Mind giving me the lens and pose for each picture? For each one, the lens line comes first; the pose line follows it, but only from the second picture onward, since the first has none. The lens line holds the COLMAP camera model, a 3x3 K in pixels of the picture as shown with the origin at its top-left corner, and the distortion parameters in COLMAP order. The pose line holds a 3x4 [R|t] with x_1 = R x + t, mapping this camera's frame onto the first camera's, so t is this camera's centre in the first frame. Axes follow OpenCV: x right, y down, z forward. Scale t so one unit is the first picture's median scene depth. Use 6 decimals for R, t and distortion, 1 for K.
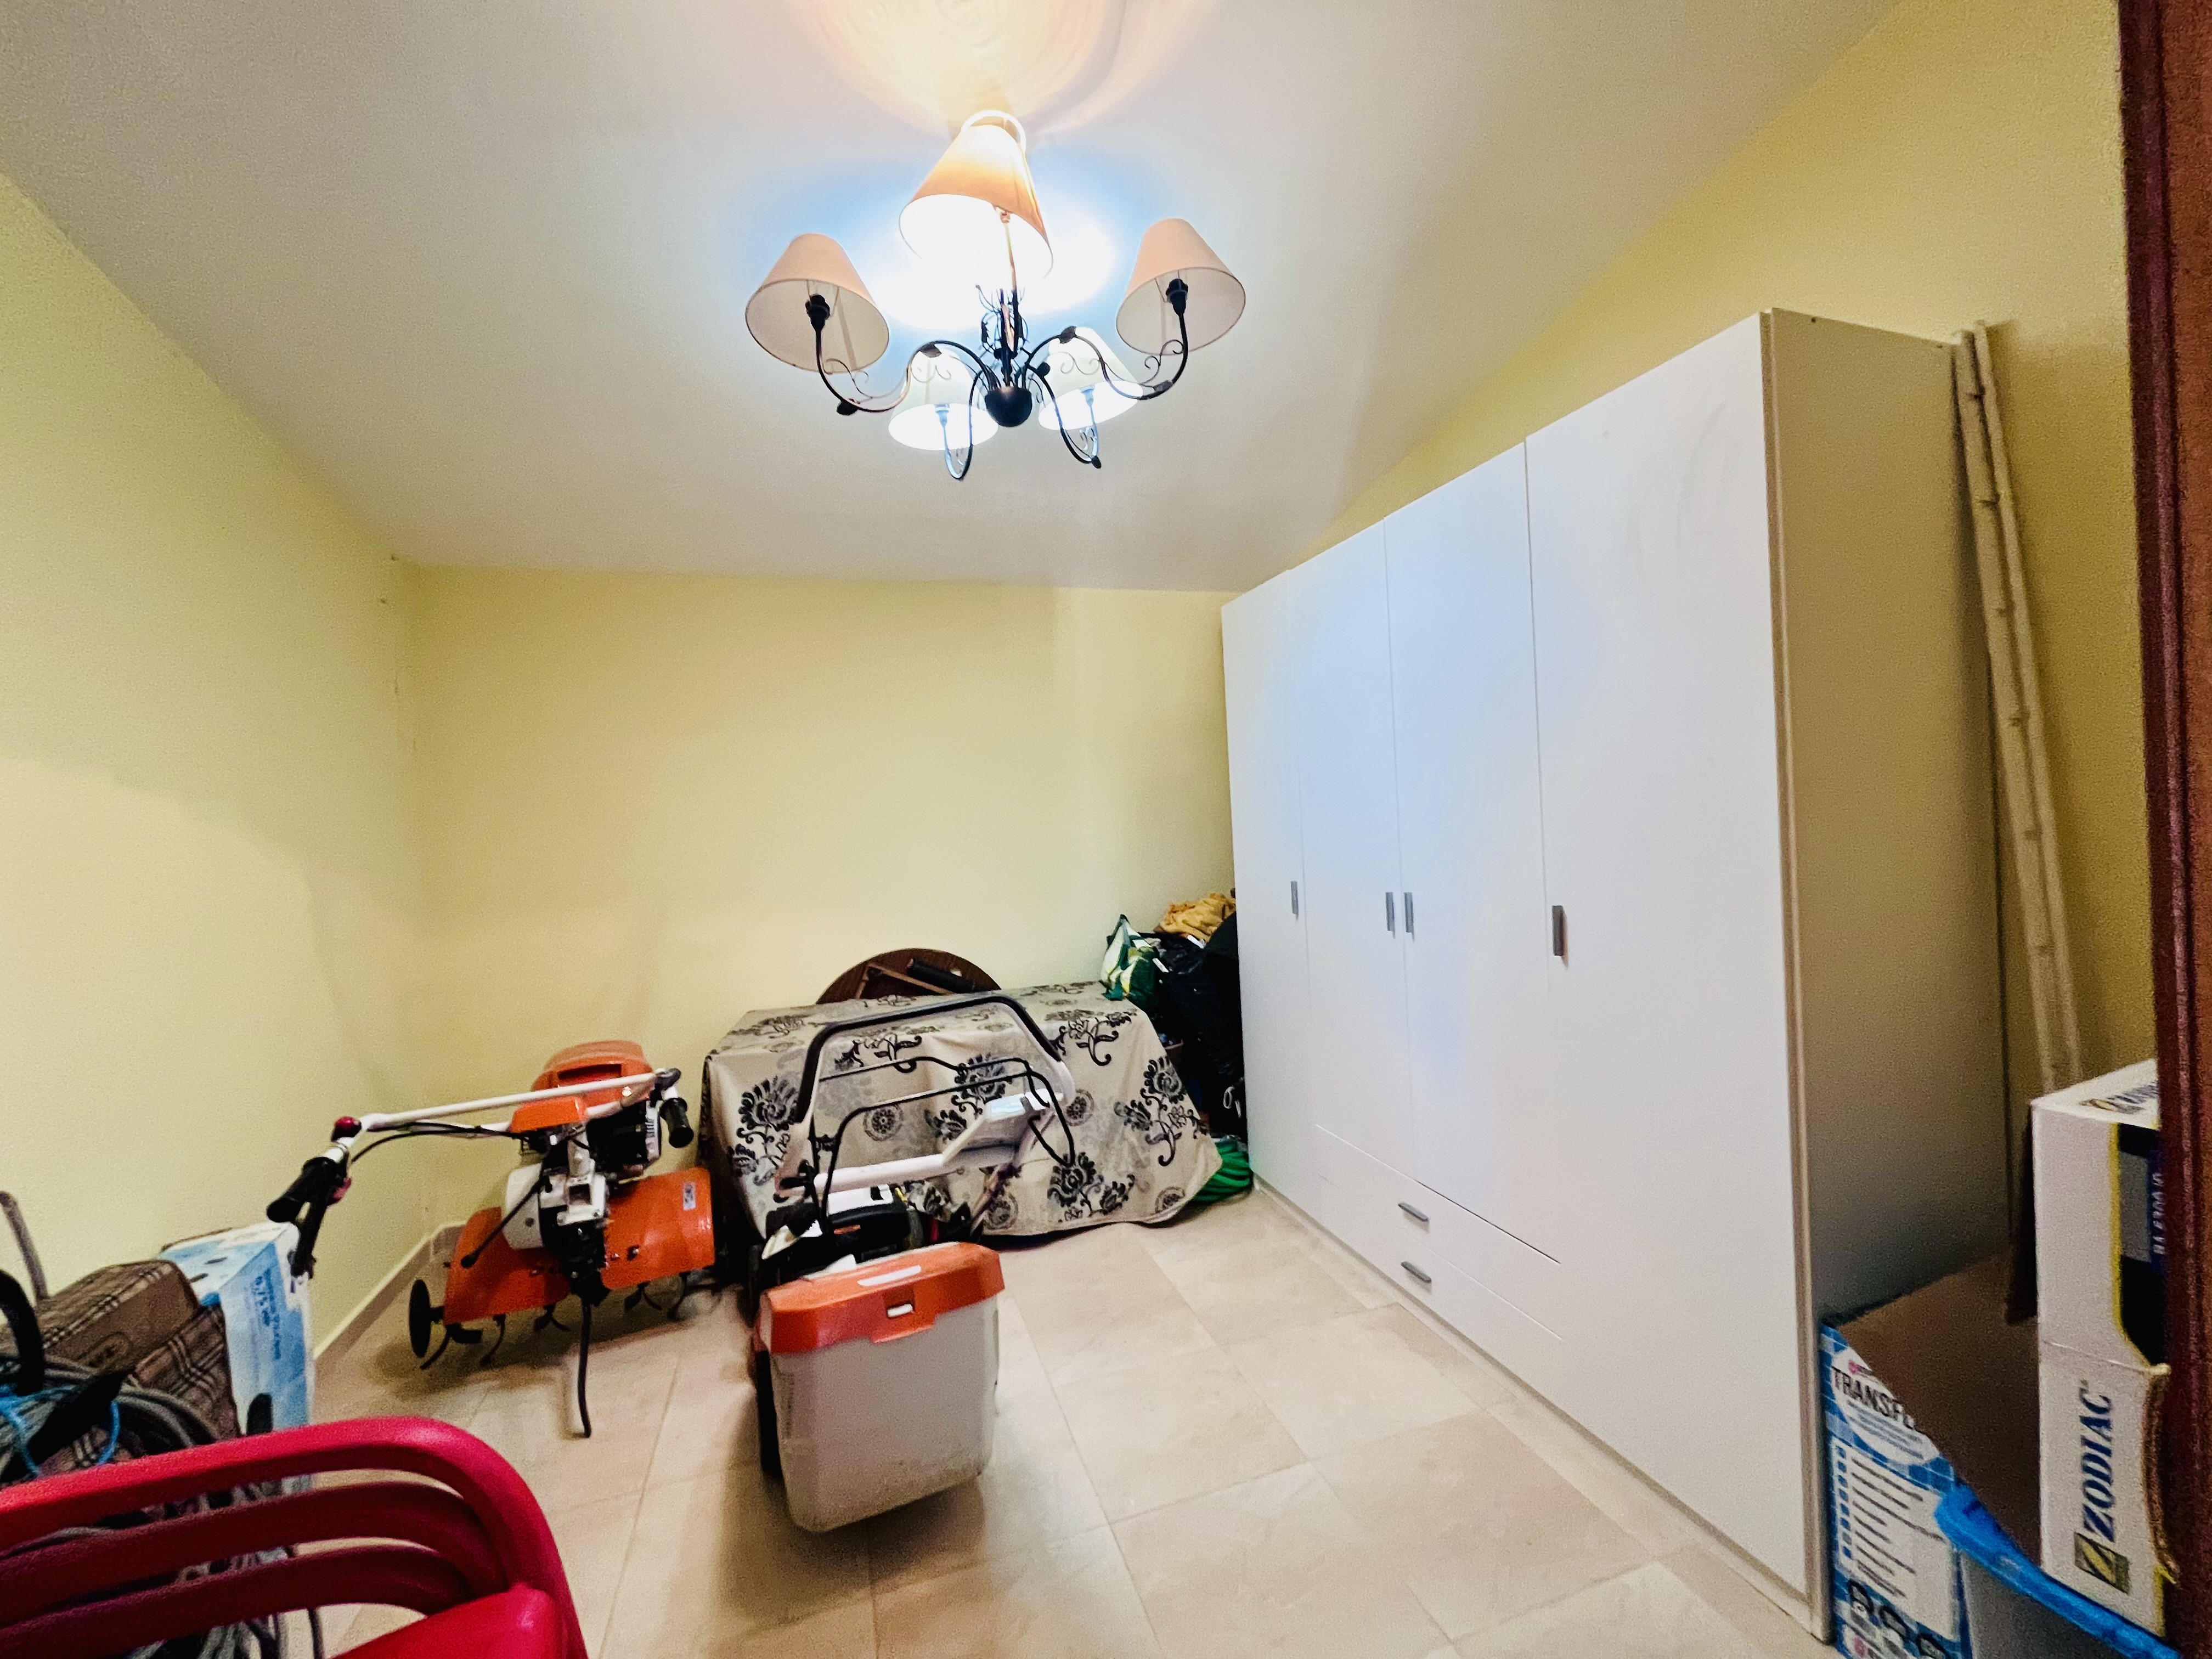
lens RADIAL K [[894.7, 0, 1114.1], [0, 894.7, 828.7], [0, 0, 1]] dist [-0.002649, 0.000047]
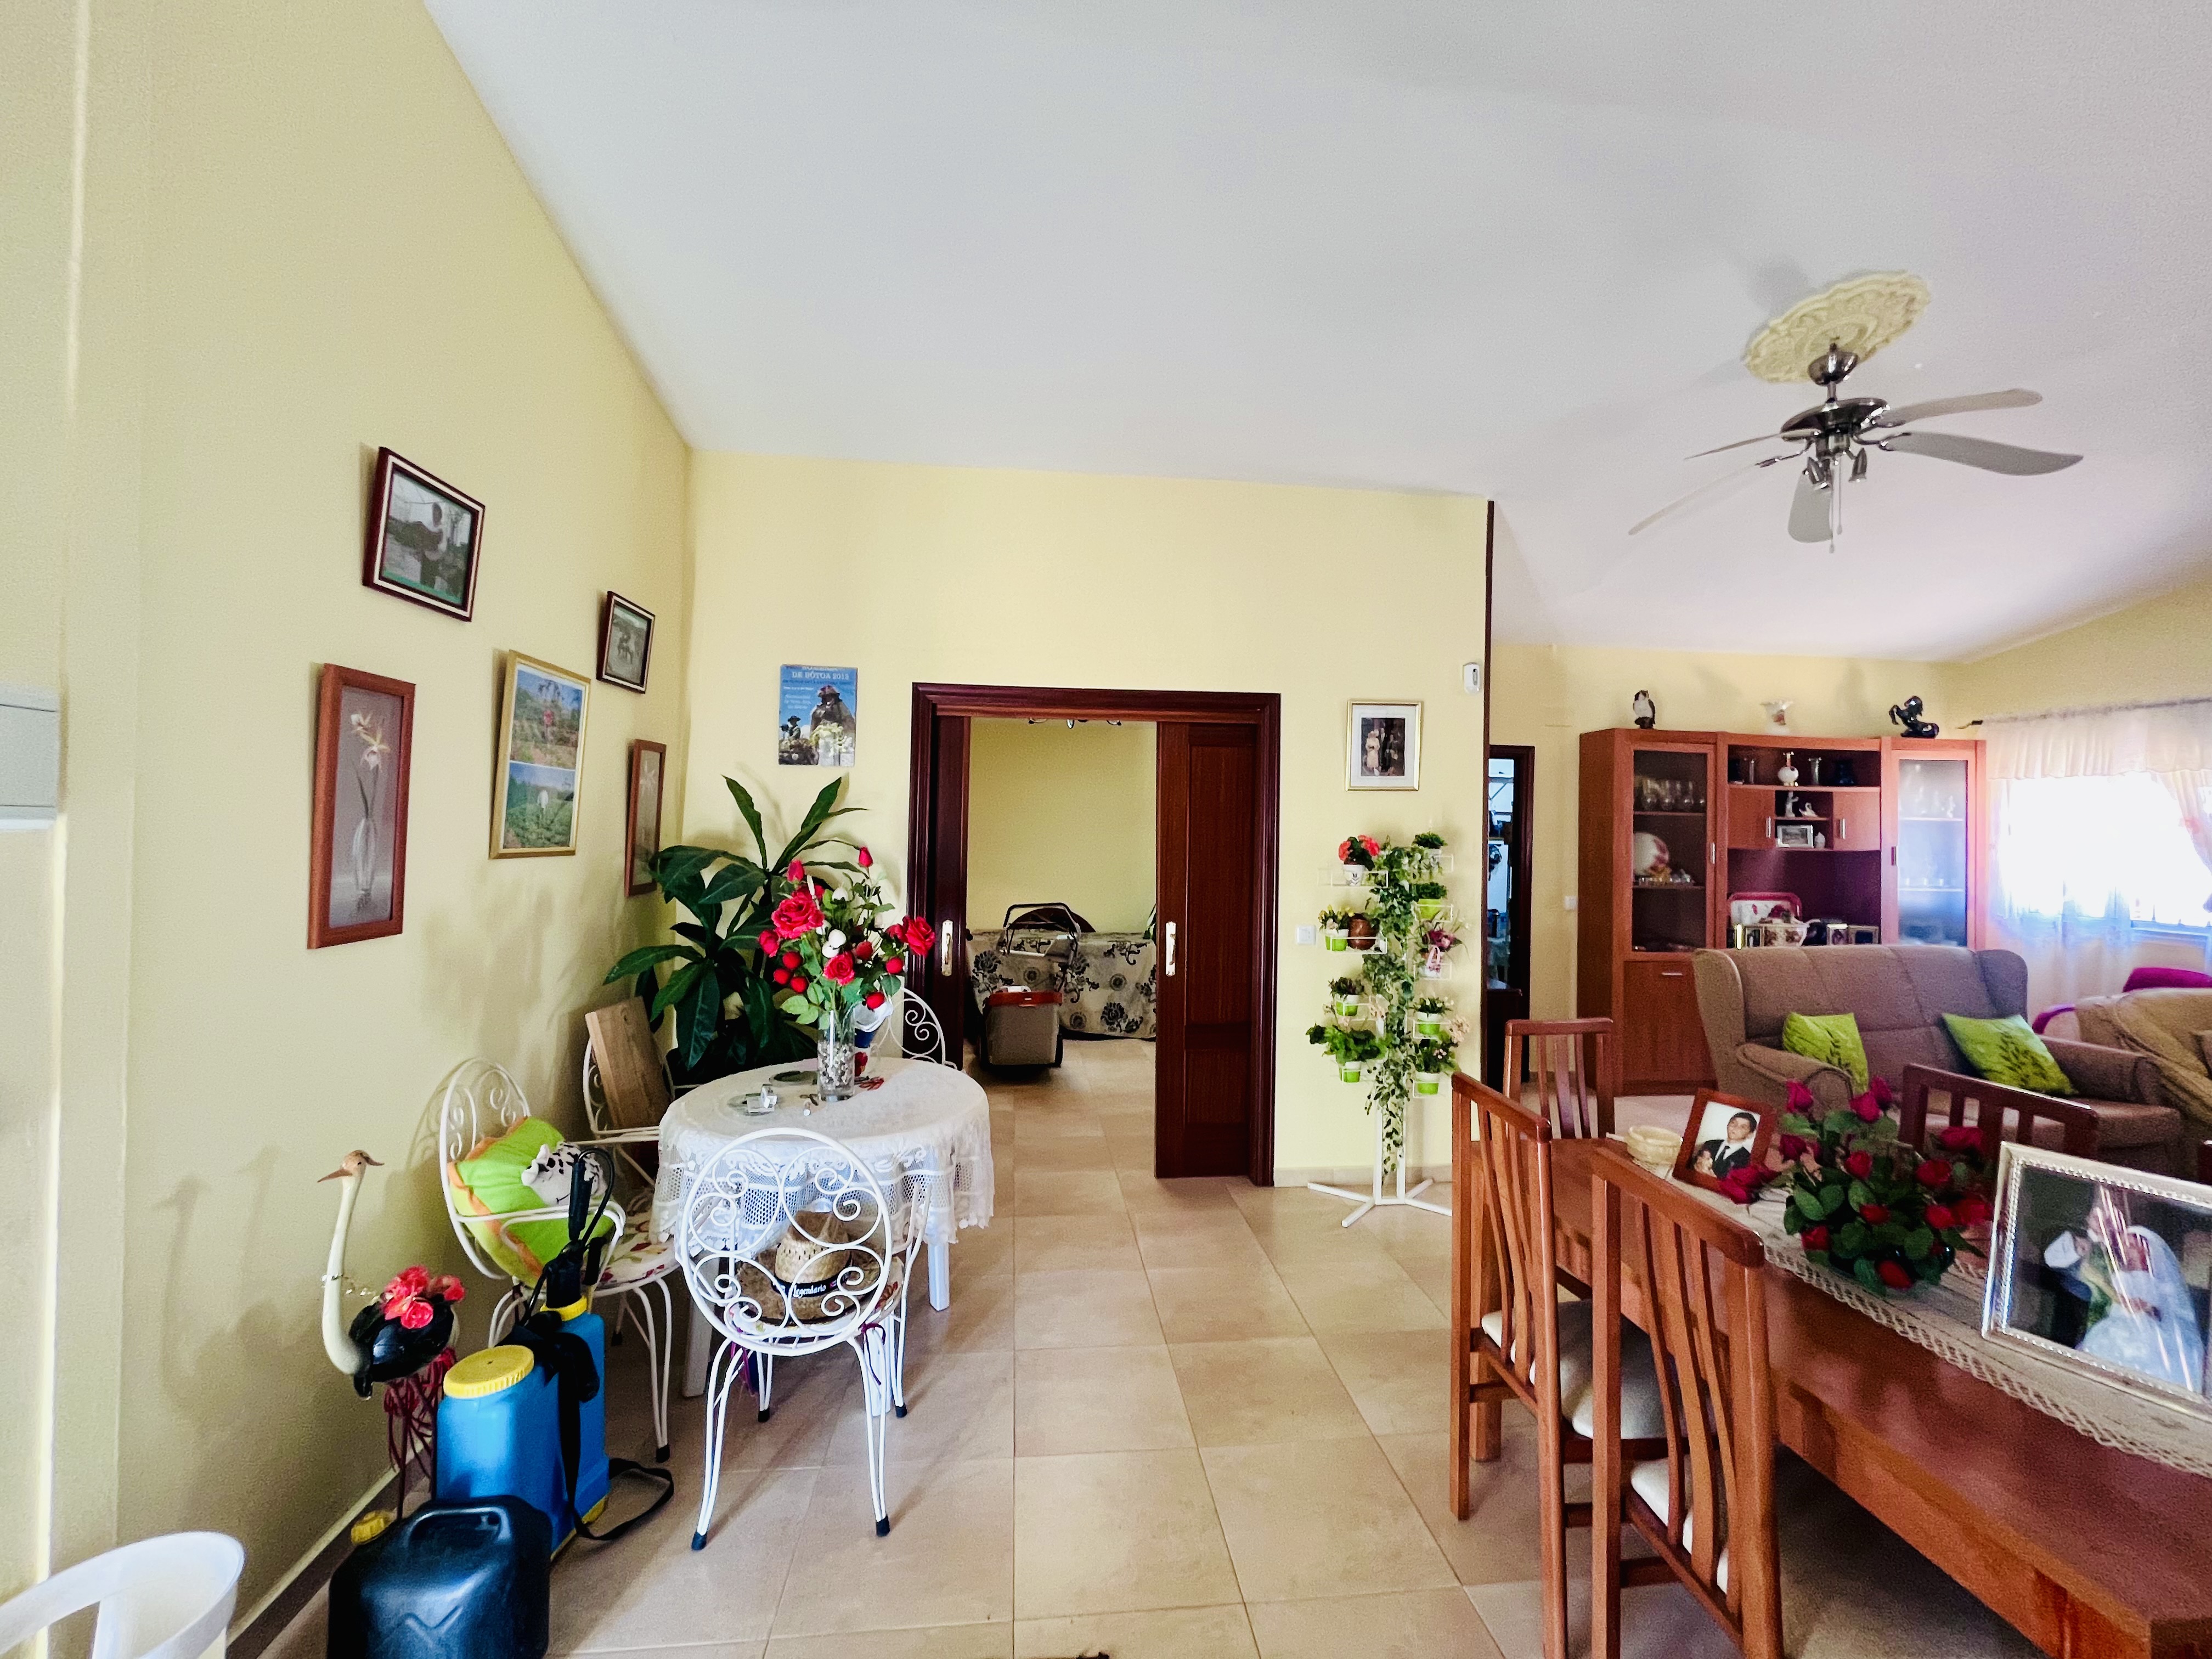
lens RADIAL K [[894.7, 0, 1112.4], [0, 894.7, 824.1], [0, 0, 1]] dist [-0.002649, 0.000047]
pose [[0.976167, 0.064563, -0.207193, 0.366493], [-0.068672, 0.997559, -0.012692, -0.043970], [0.205868, 0.026618, 0.978218, -1.130175]]
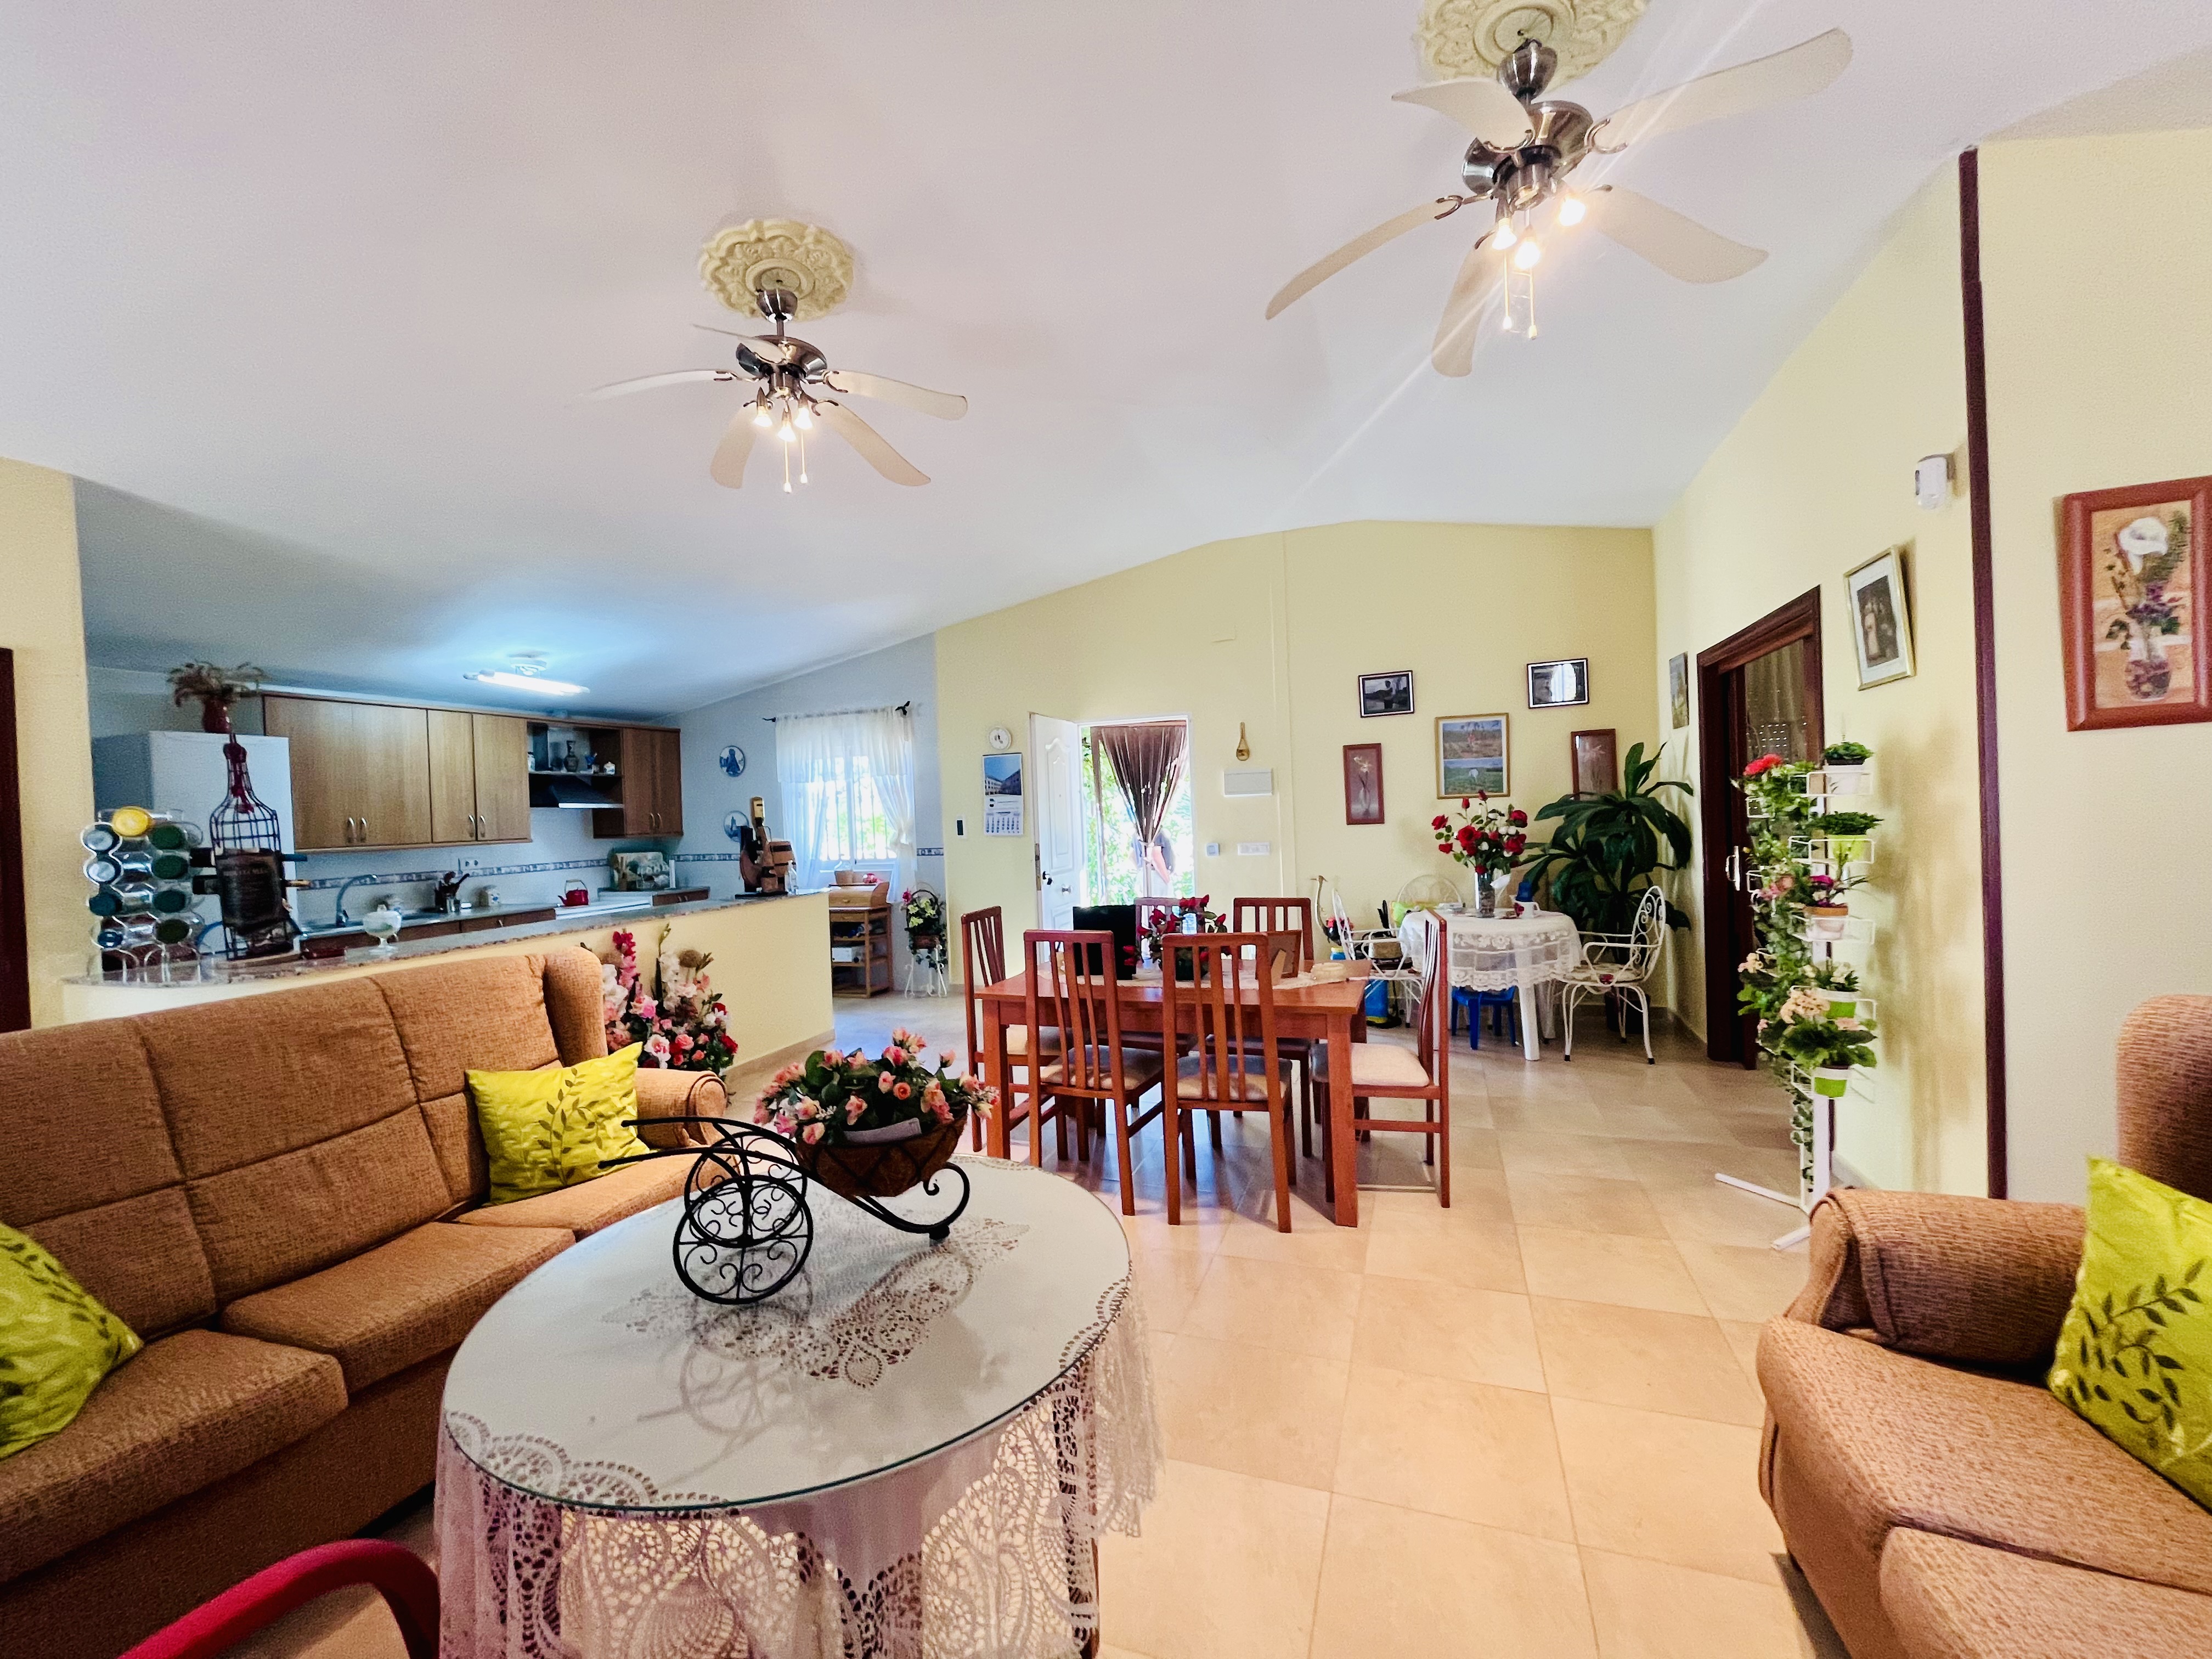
lens RADIAL K [[894.7, 0, 1114.4], [0, 894.7, 825.4], [0, 0, 1]] dist [-0.002649, 0.000047]
pose [[-0.605465, 0.083736, -0.791454, 1.681886], [0.058172, 0.996446, 0.060923, -0.090820], [0.793743, -0.009154, -0.608184, 0.124001]]
